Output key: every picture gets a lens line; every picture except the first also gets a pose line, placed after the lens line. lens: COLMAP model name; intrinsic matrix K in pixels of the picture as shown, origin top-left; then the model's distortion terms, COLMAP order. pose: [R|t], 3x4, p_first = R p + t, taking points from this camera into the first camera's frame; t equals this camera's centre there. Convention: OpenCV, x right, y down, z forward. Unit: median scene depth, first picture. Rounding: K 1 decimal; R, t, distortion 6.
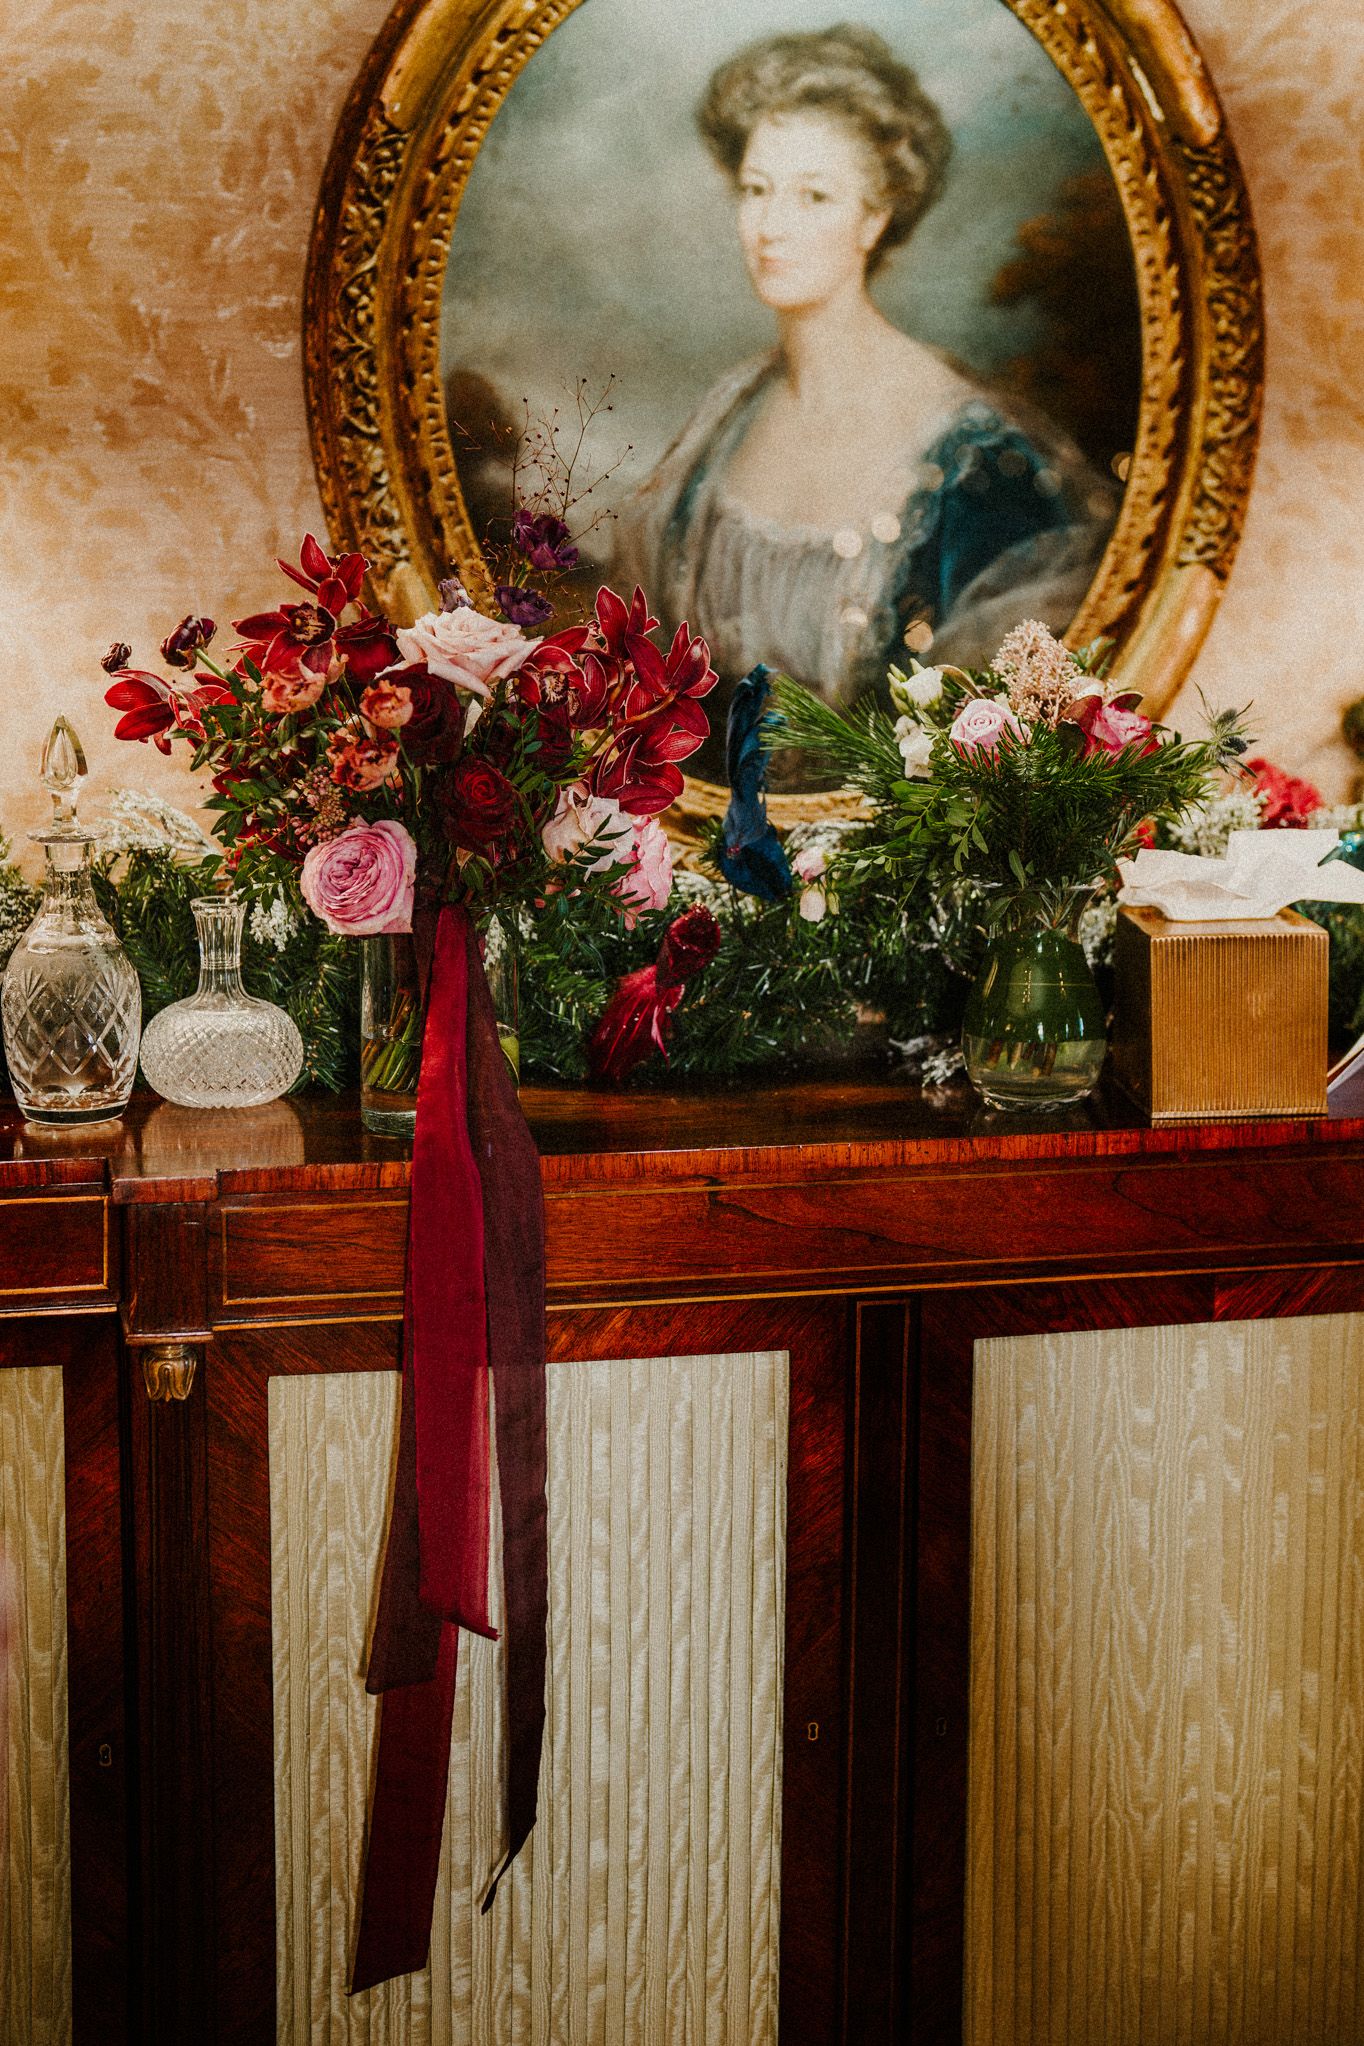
lens RADIAL K [[3751.0, 0, 682.0], [0, 3751.0, 1023.0], [0, 0, 1]] dist [-0.039038, -0.070813]
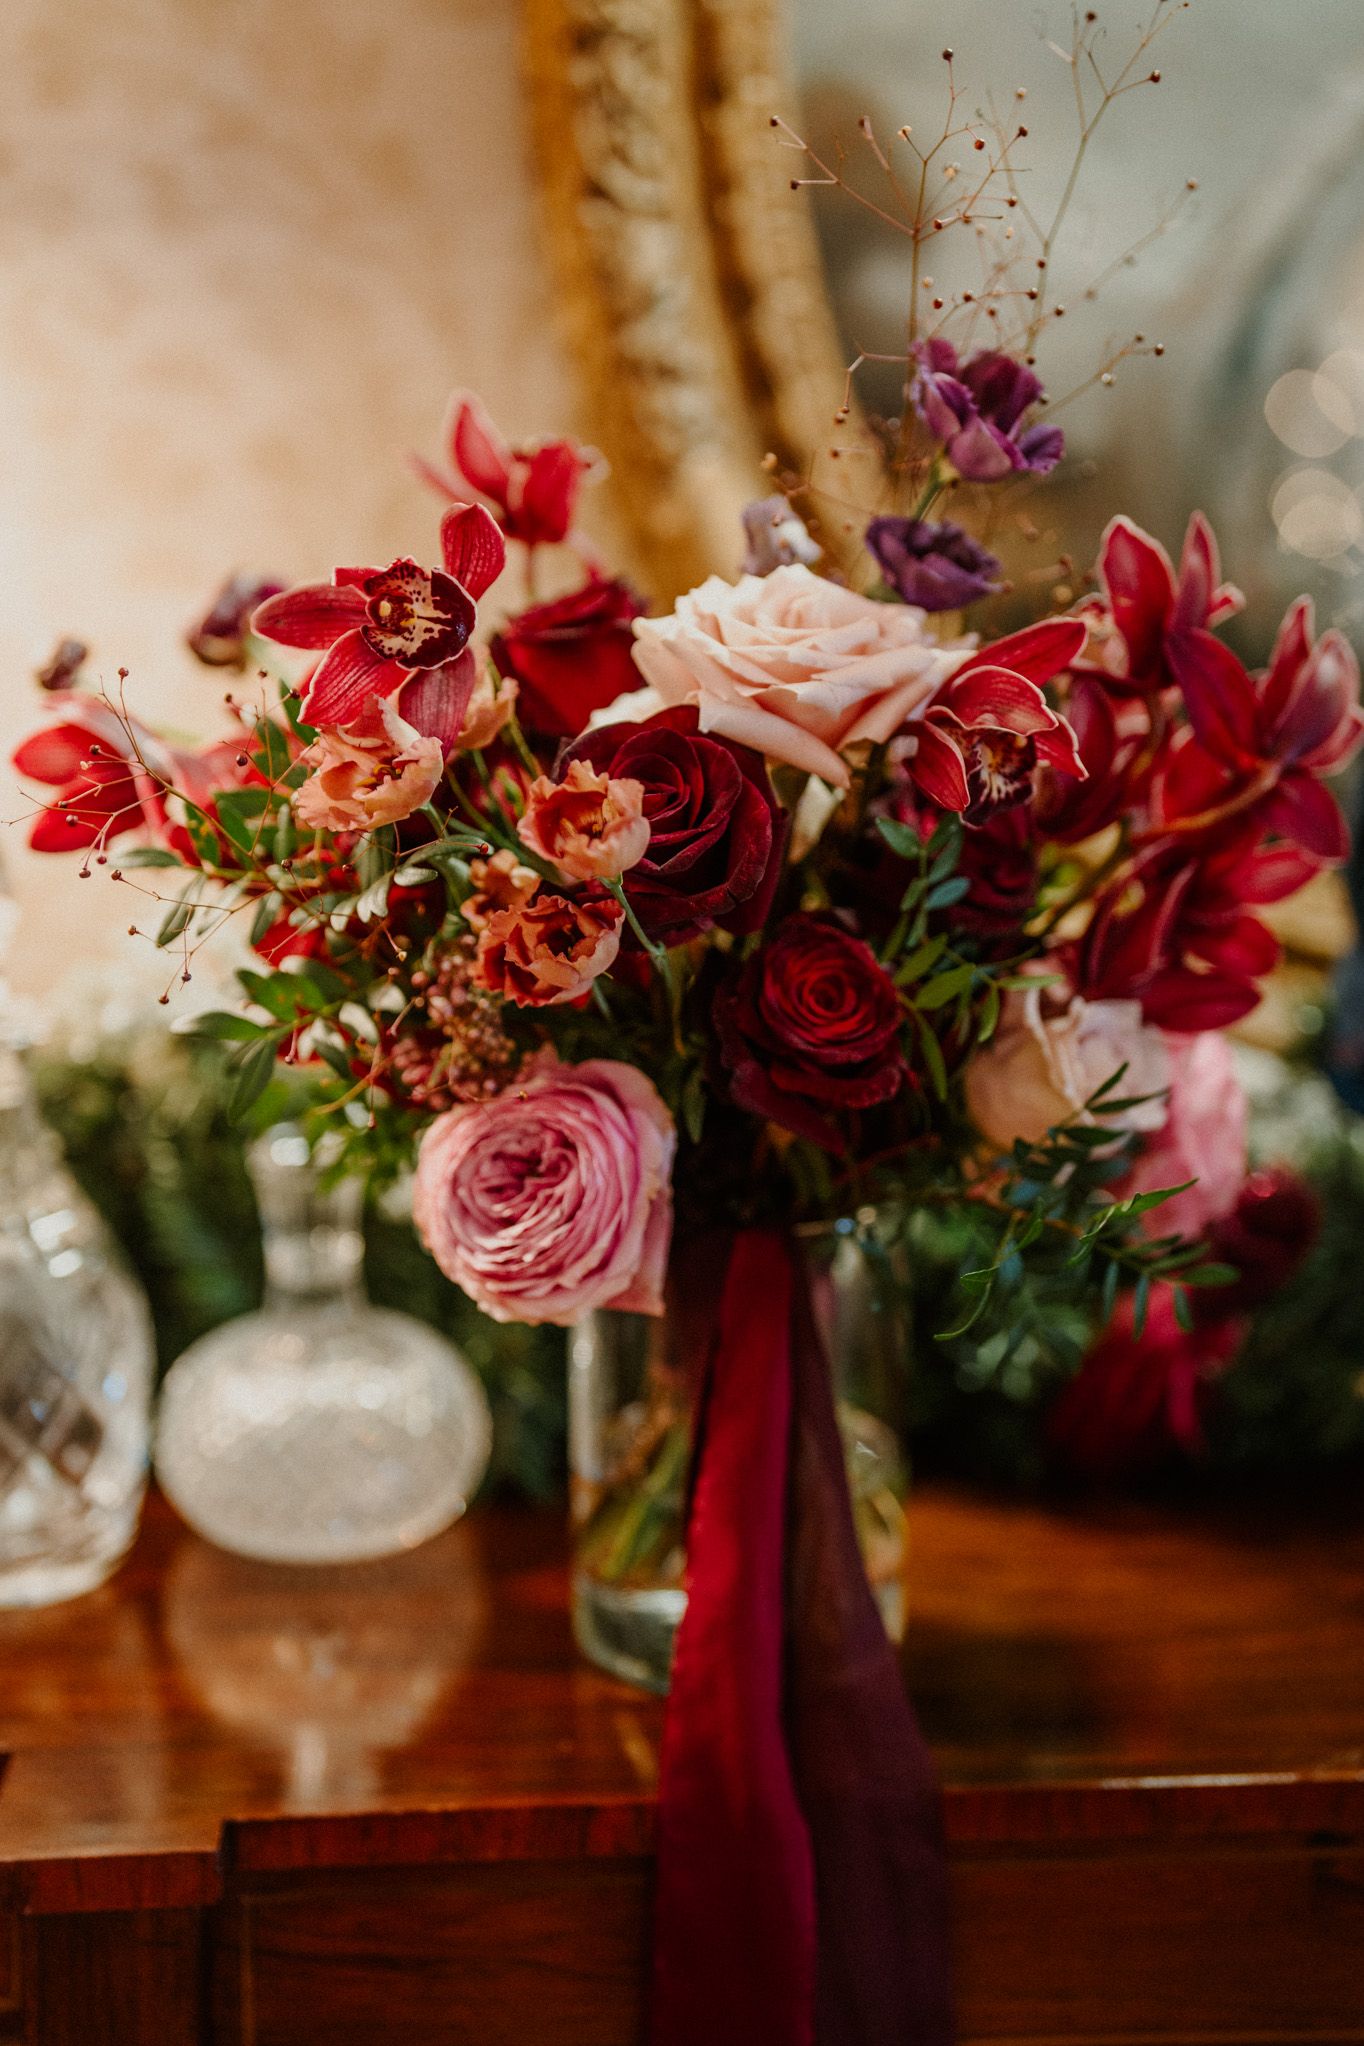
lens RADIAL K [[3112.9, 0, 682.0], [0, 3112.9, 1023.0], [0, 0, 1]] dist [-0.004279, 0.024639]
pose [[0.991786, 0.023083, -0.125812, -0.024611], [-0.014910, 0.997740, 0.065517, -0.081926], [0.127040, -0.063103, 0.989888, 0.641047]]
